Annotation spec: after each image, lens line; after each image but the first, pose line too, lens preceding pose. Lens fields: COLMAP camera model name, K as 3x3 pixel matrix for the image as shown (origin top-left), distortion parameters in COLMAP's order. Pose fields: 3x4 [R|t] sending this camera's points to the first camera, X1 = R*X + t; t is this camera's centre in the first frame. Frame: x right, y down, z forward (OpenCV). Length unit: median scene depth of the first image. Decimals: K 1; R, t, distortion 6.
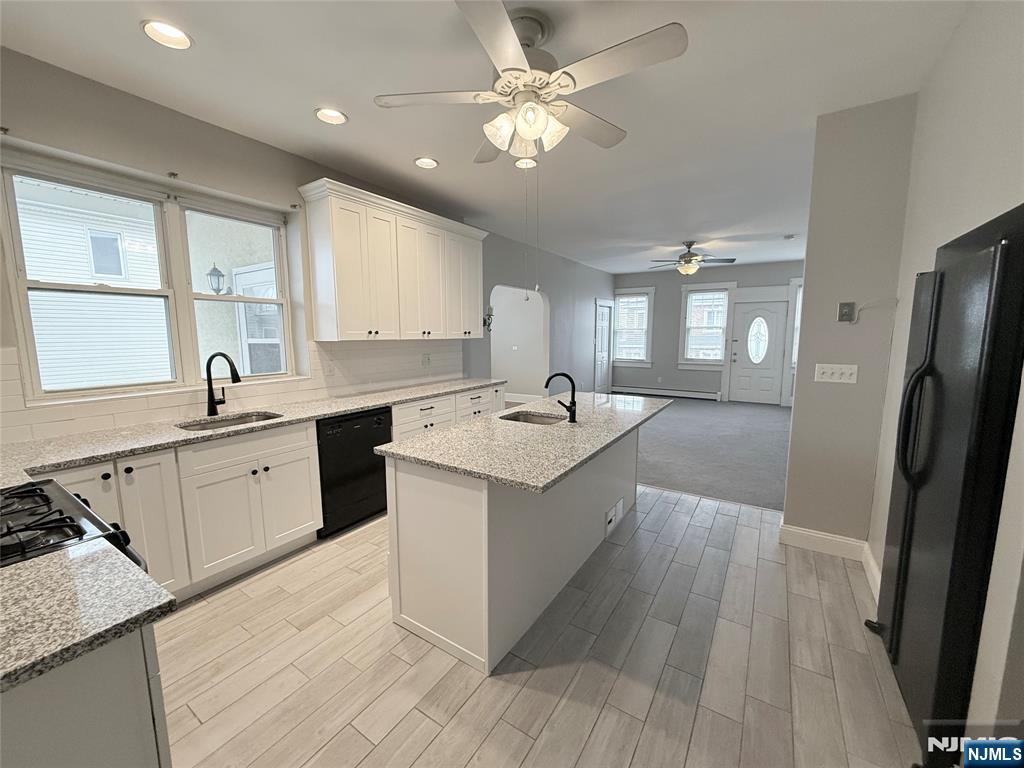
lens RADIAL K [[407.7, 0, 507.6], [0, 407.7, 384.4], [0, 0, 1]] dist [0.001641, 0.000007]
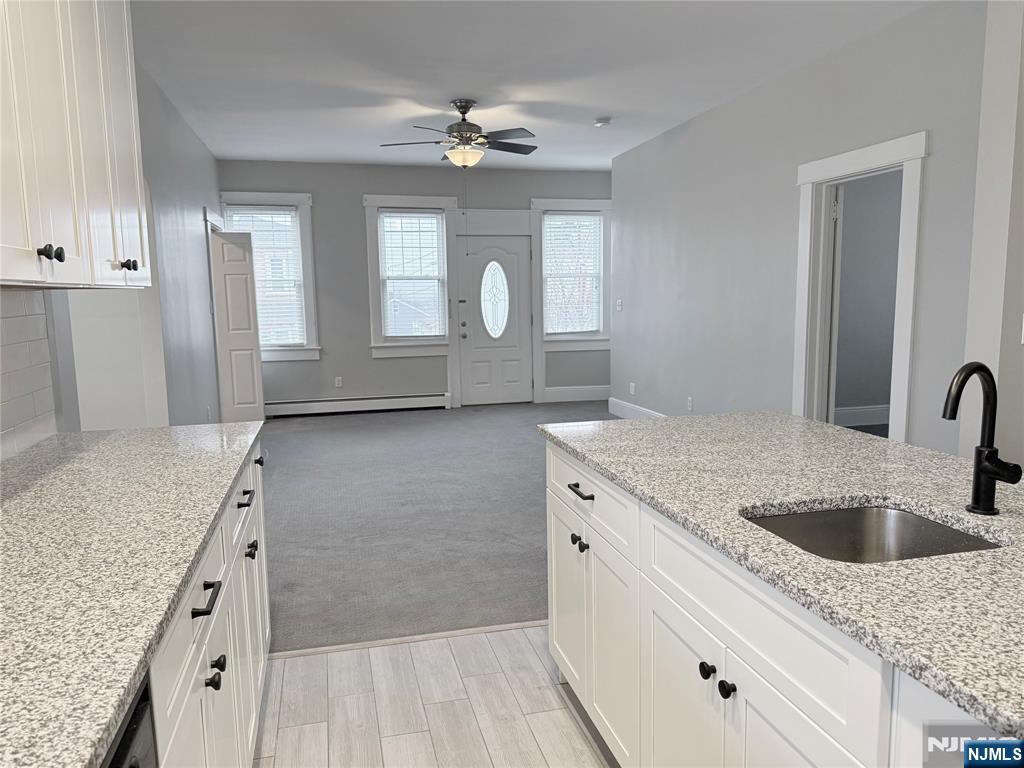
lens RADIAL K [[719.9, 0, 512.0], [0, 719.9, 384.0], [0, 0, 1]] dist [0.130561, -0.193226]
pose [[0.675626, -0.100901, 0.730307, -0.402206], [0.107943, 0.993453, 0.037397, -0.056472], [-0.729299, 0.053565, 0.682095, 0.691988]]
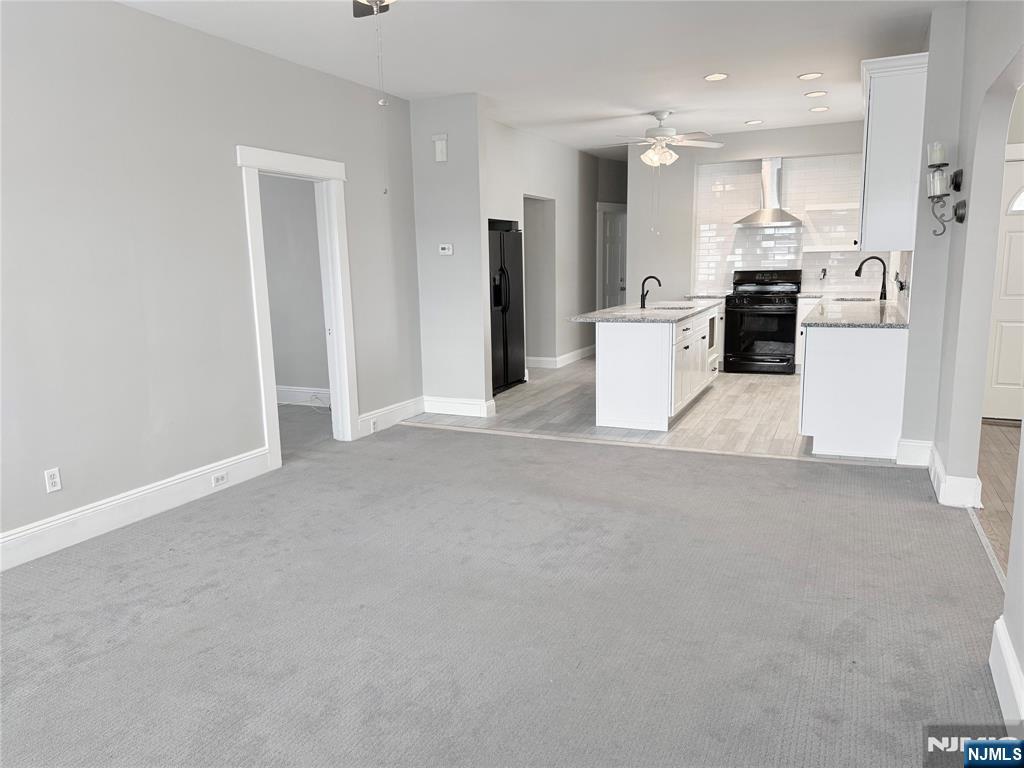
lens RADIAL K [[719.9, 0, 512.0], [0, 719.9, 384.0], [0, 0, 1]] dist [0.130561, -0.193226]
pose [[-0.988808, 0.049772, -0.140650, 0.843840], [0.006328, 0.955857, 0.293764, -0.356449], [0.149062, 0.289586, -0.945473, 2.886032]]
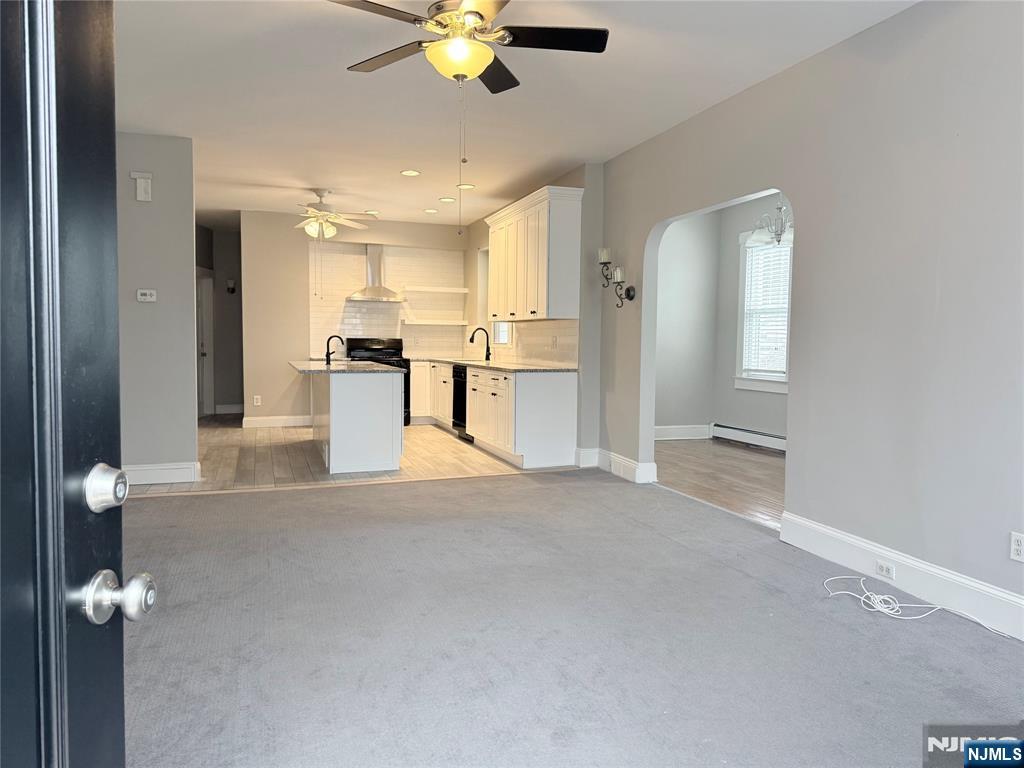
lens RADIAL K [[719.9, 0, 512.0], [0, 719.9, 384.0], [0, 0, 1]] dist [0.130561, -0.193226]
pose [[-0.608645, 0.045749, -0.792123, 1.638449], [-0.109707, 0.983895, 0.141120, -0.264255], [0.785822, 0.172793, -0.593824, 2.679137]]
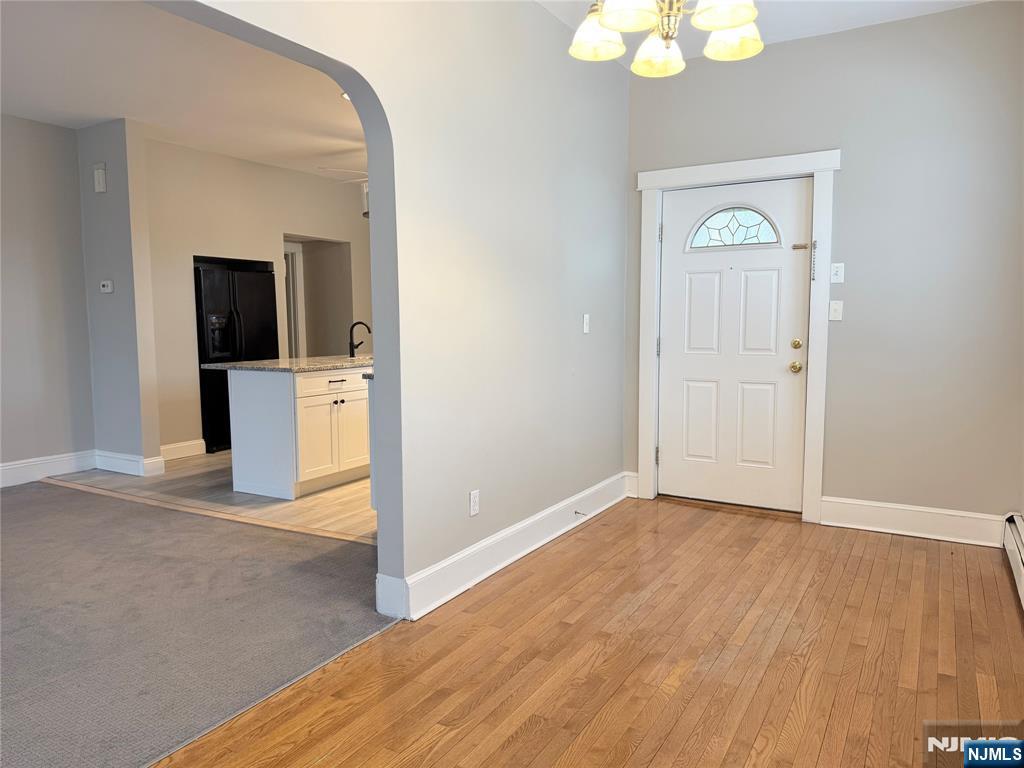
lens RADIAL K [[719.9, 0, 512.0], [0, 719.9, 384.0], [0, 0, 1]] dist [0.130561, -0.193226]
pose [[-0.998609, 0.015992, -0.050247, -0.204046], [0.004700, 0.976102, 0.217260, -0.280303], [0.052521, 0.216722, -0.974820, 2.738840]]
